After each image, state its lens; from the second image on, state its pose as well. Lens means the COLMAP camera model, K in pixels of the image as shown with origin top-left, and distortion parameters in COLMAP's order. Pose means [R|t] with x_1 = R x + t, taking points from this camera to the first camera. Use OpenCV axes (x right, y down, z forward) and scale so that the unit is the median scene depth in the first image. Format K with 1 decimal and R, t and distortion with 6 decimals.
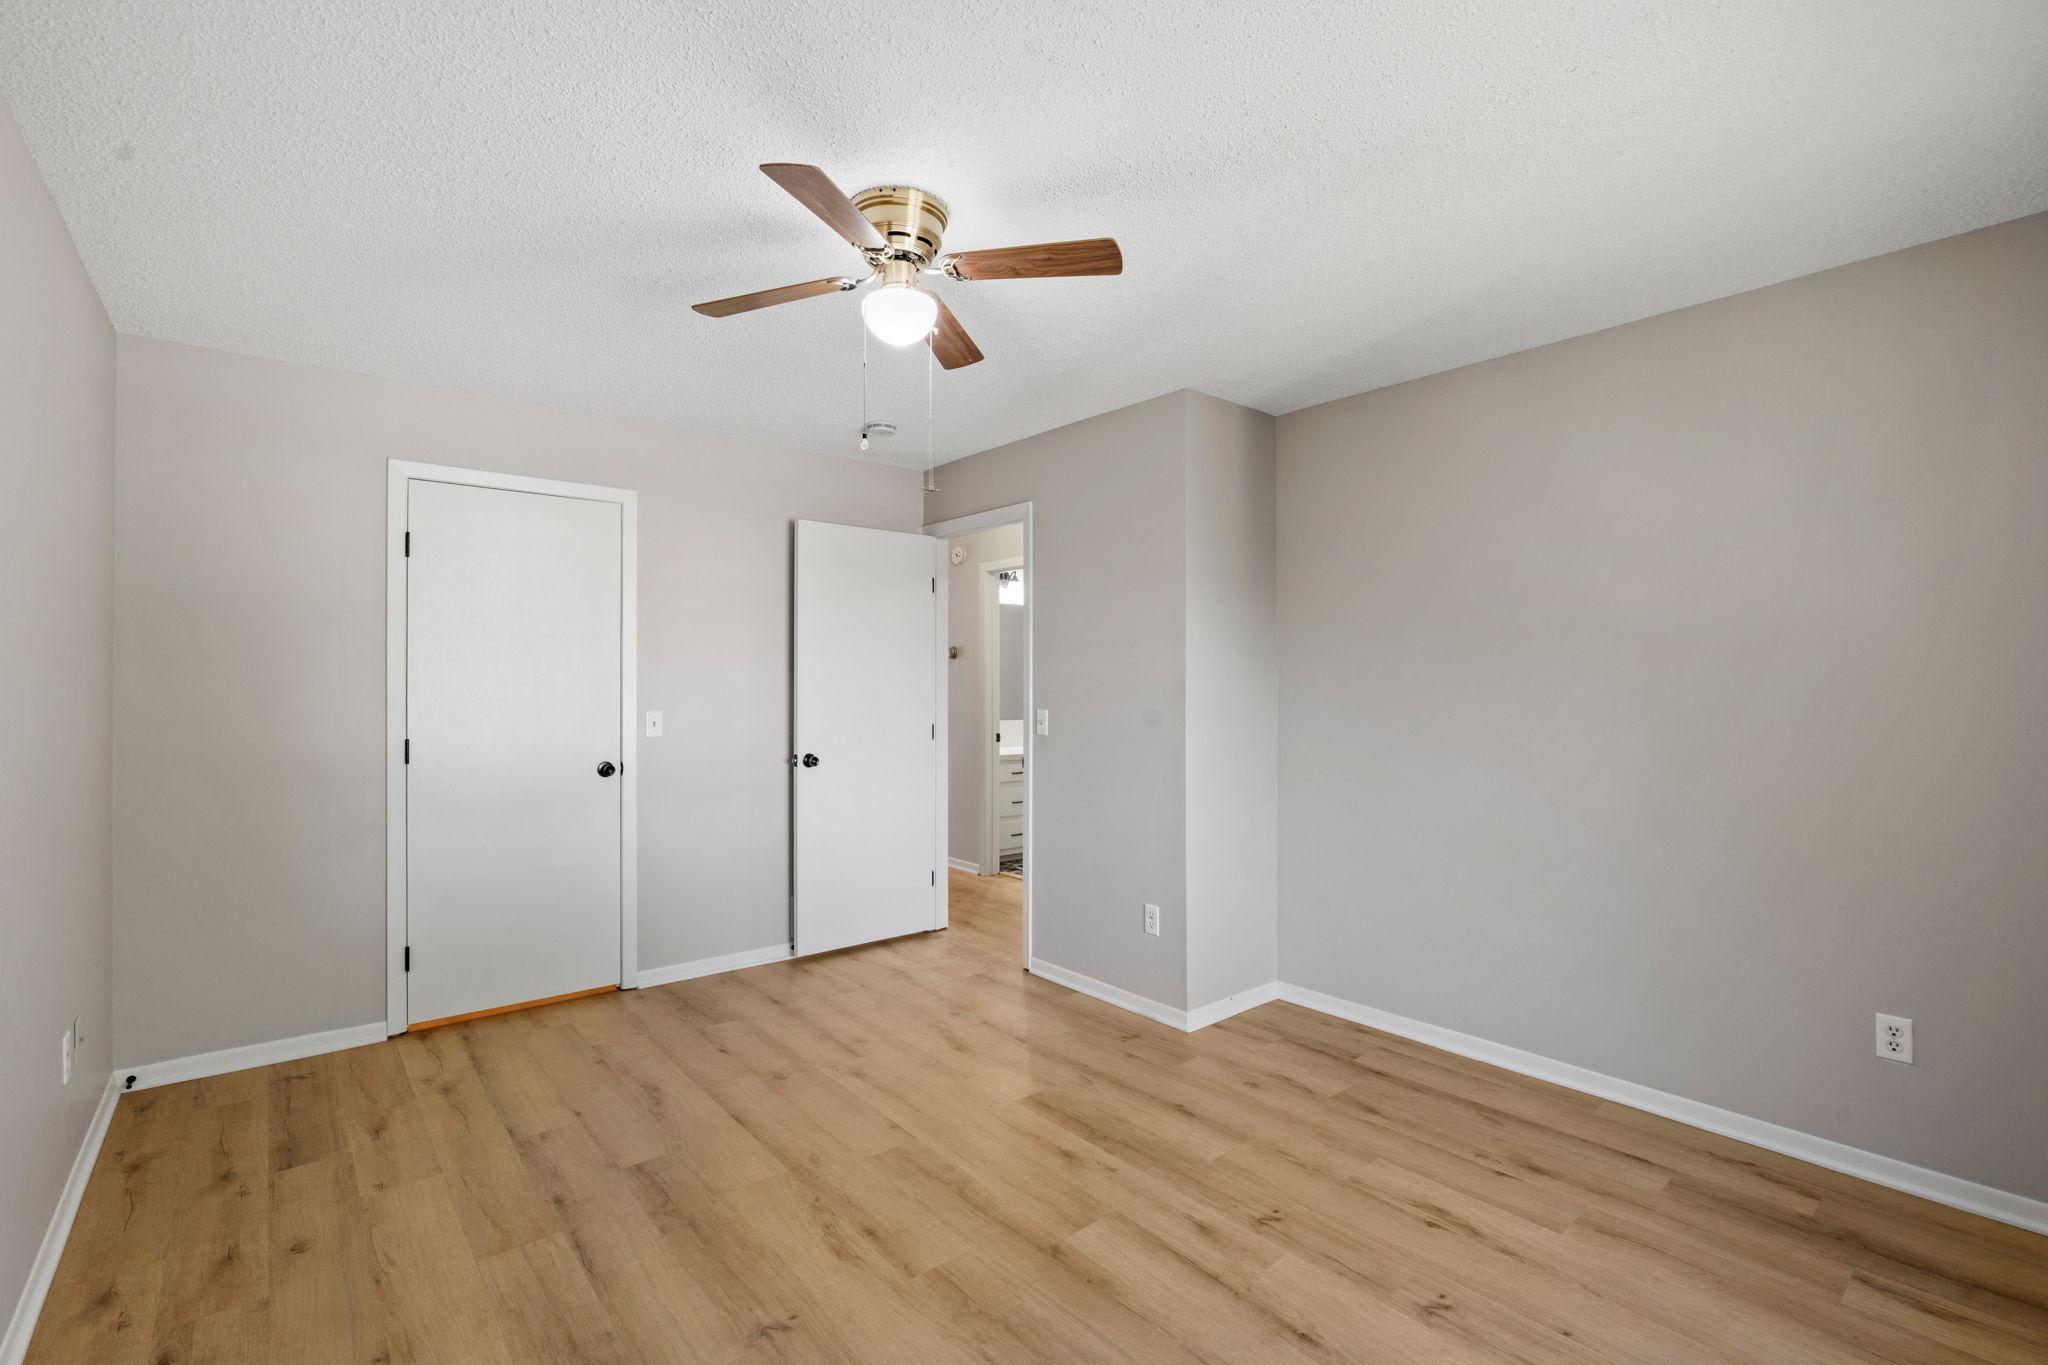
lens RADIAL K [[910.8, 0, 1017.2], [0, 910.8, 689.4], [0, 0, 1]] dist [-0.013383, 0.004392]
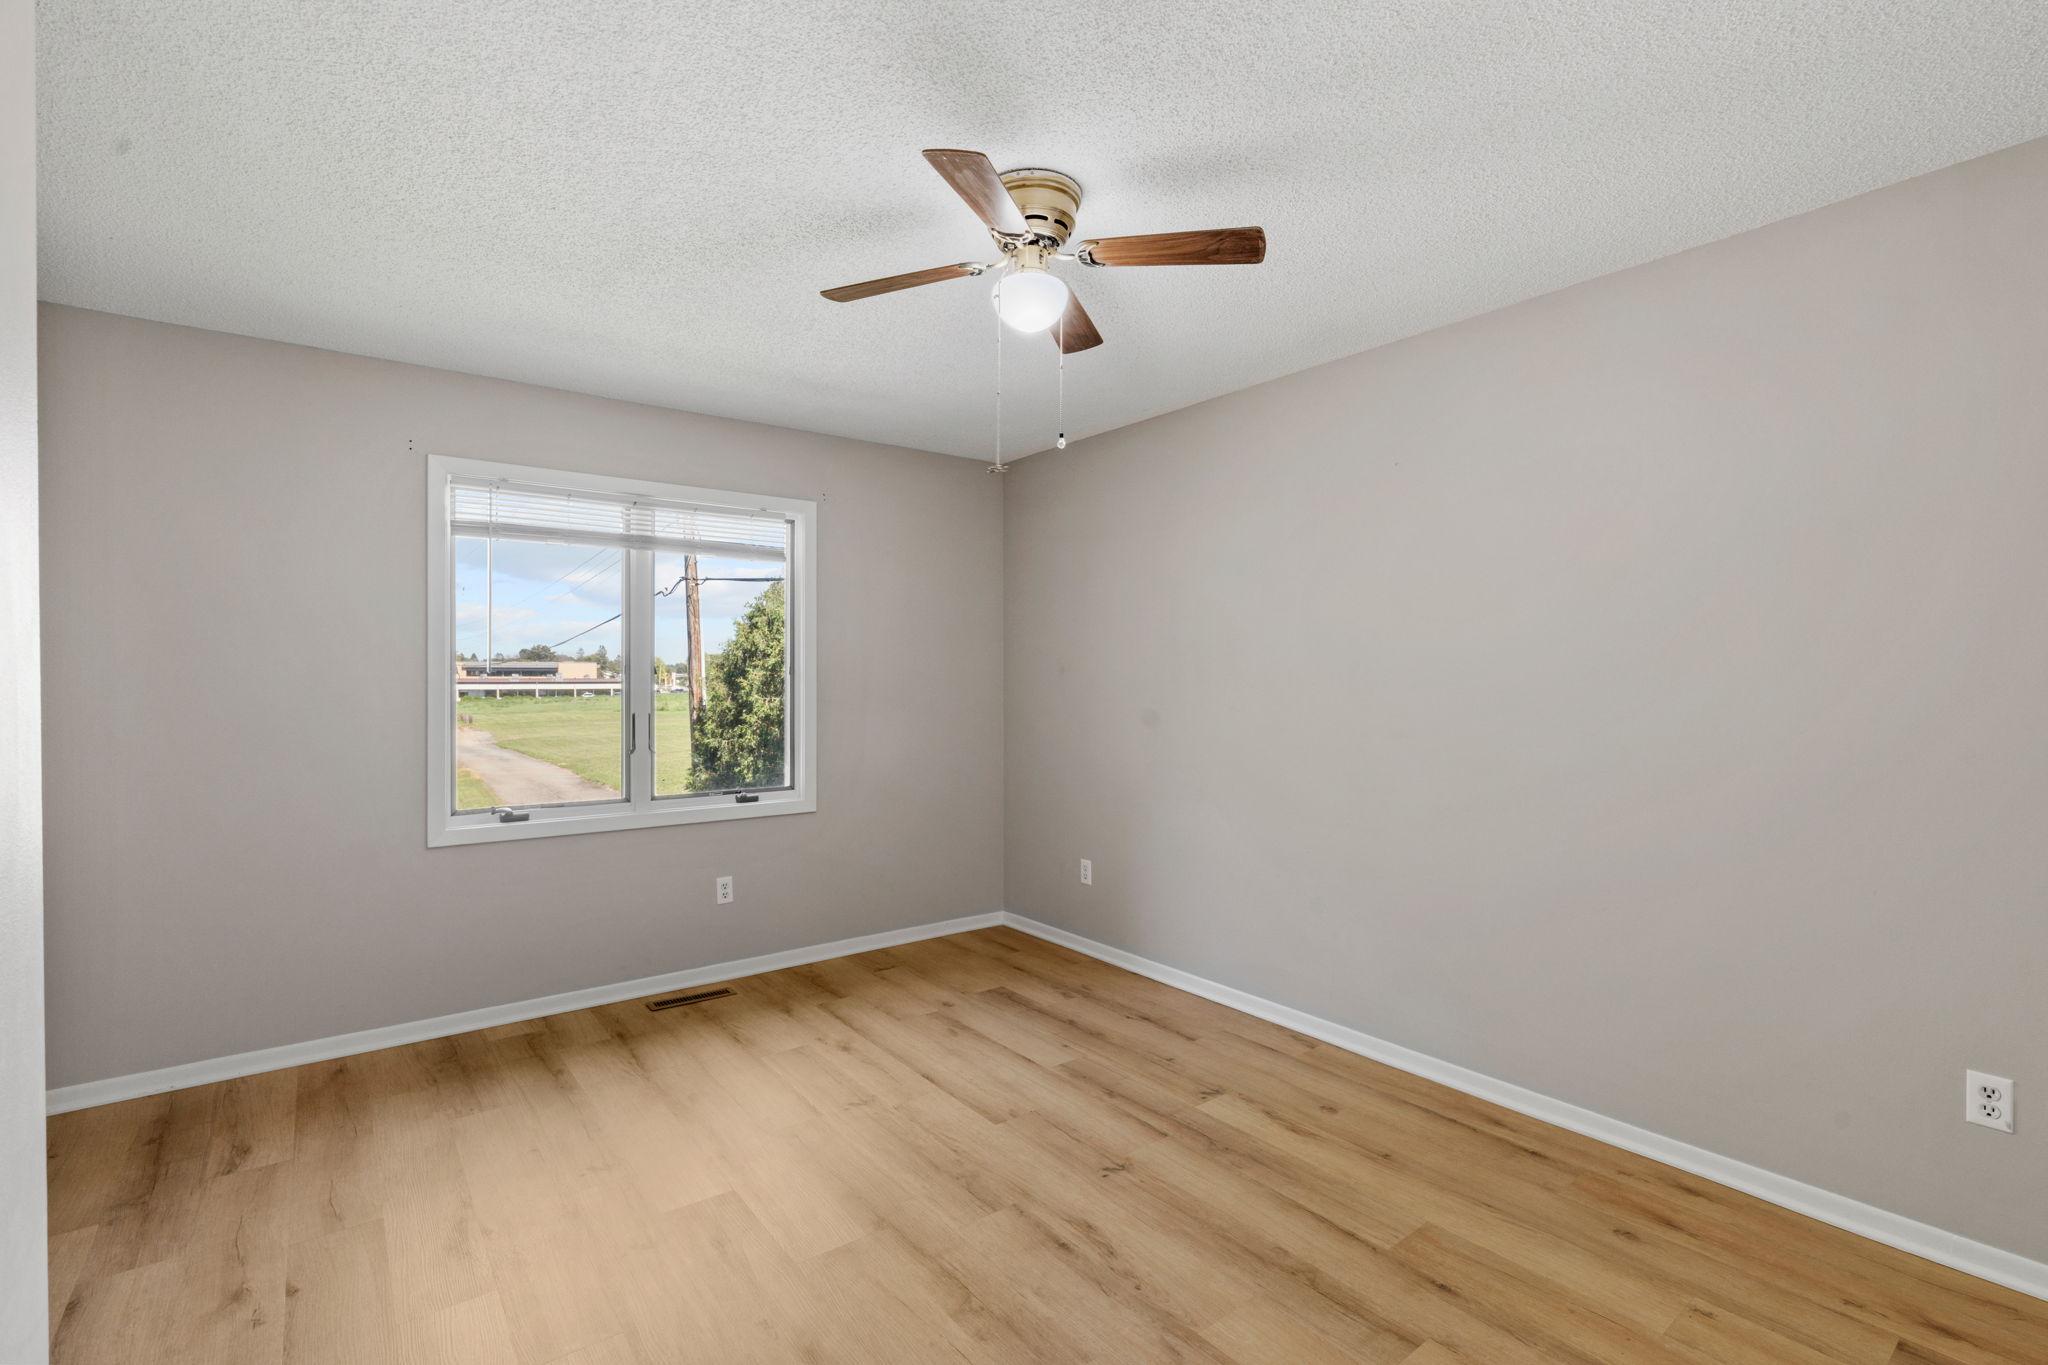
lens RADIAL K [[927.0, 0, 1022.6], [0, 927.0, 652.3], [0, 0, 1]] dist [-0.009957, 0.001456]
pose [[-0.999393, 0.004179, 0.034597, -0.158682], [0.003576, 0.999841, -0.017488, -0.015298], [-0.034664, -0.017353, -0.999248, 2.040241]]
